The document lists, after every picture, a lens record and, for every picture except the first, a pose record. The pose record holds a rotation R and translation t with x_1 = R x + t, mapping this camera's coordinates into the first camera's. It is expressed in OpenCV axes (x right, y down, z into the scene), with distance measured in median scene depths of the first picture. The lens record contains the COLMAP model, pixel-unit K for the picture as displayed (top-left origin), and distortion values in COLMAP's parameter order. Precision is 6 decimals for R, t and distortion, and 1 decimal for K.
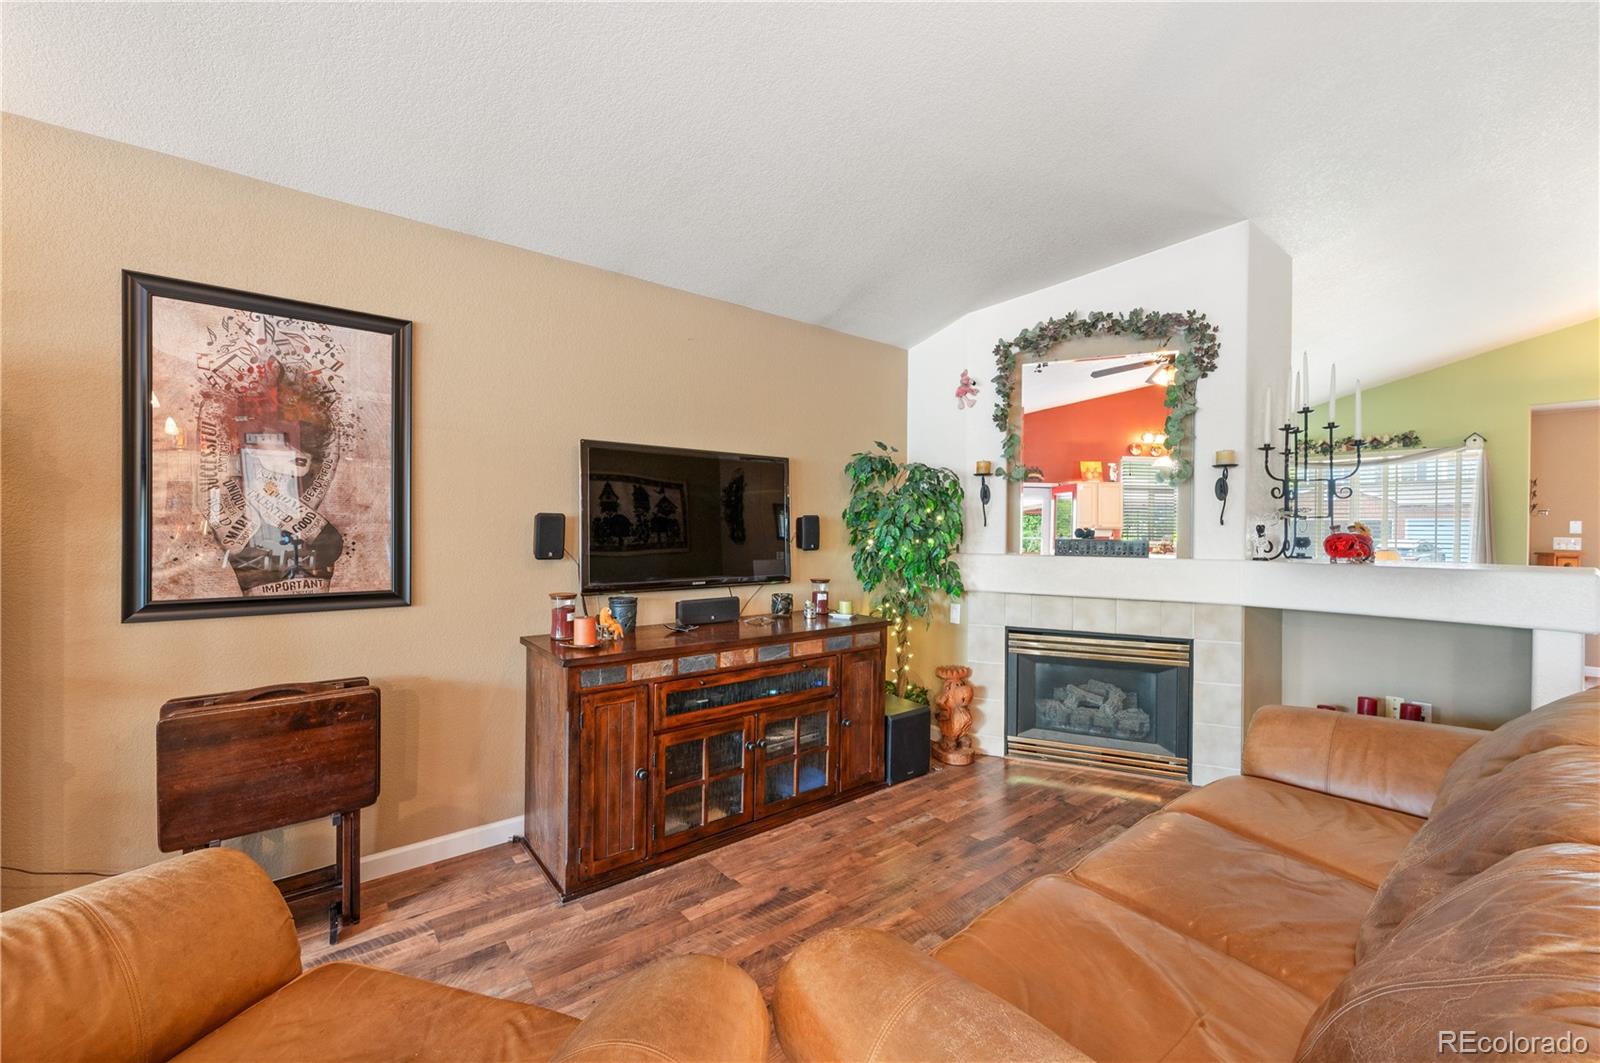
lens RADIAL K [[637.0, 0, 801.2], [0, 637.0, 533.0], [0, 0, 1]] dist [-0.003345, 0.000278]
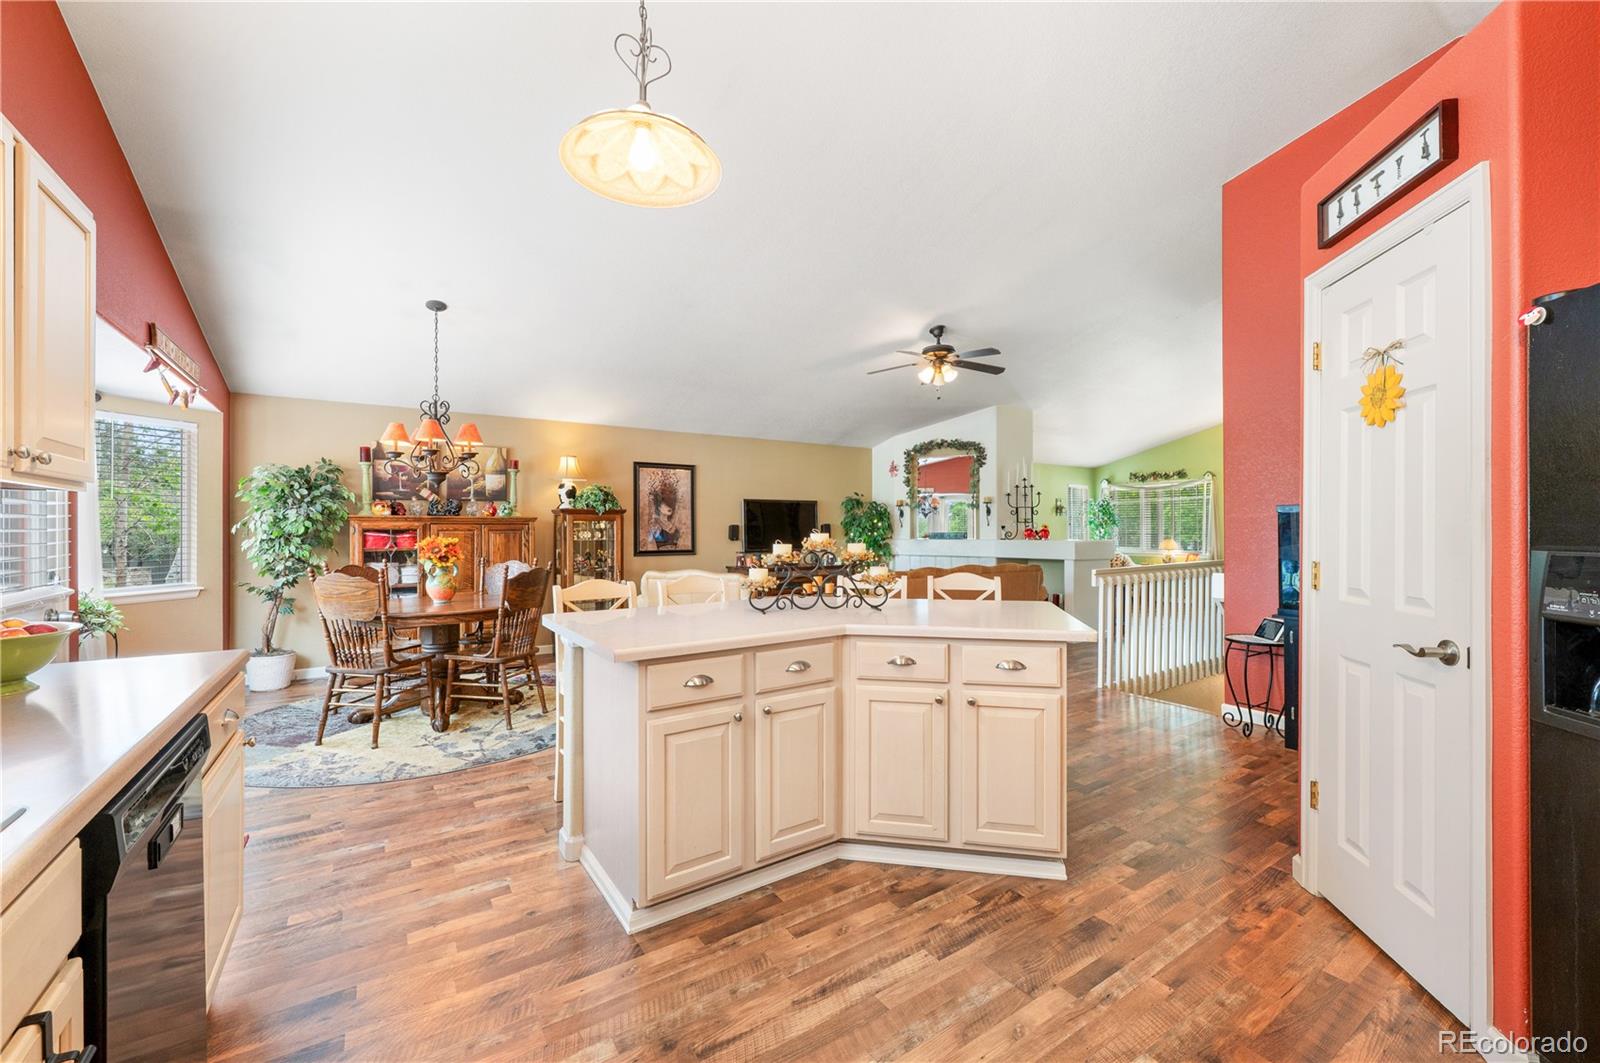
lens RADIAL K [[637.0, 0, 793.5], [0, 637.0, 528.0], [0, 0, 1]] dist [-0.003345, 0.000278]
pose [[0.995239, -0.011923, -0.096733, 0.129759], [0.010768, 0.999864, -0.012455, 0.019283], [0.096868, 0.011354, 0.995232, -1.533892]]
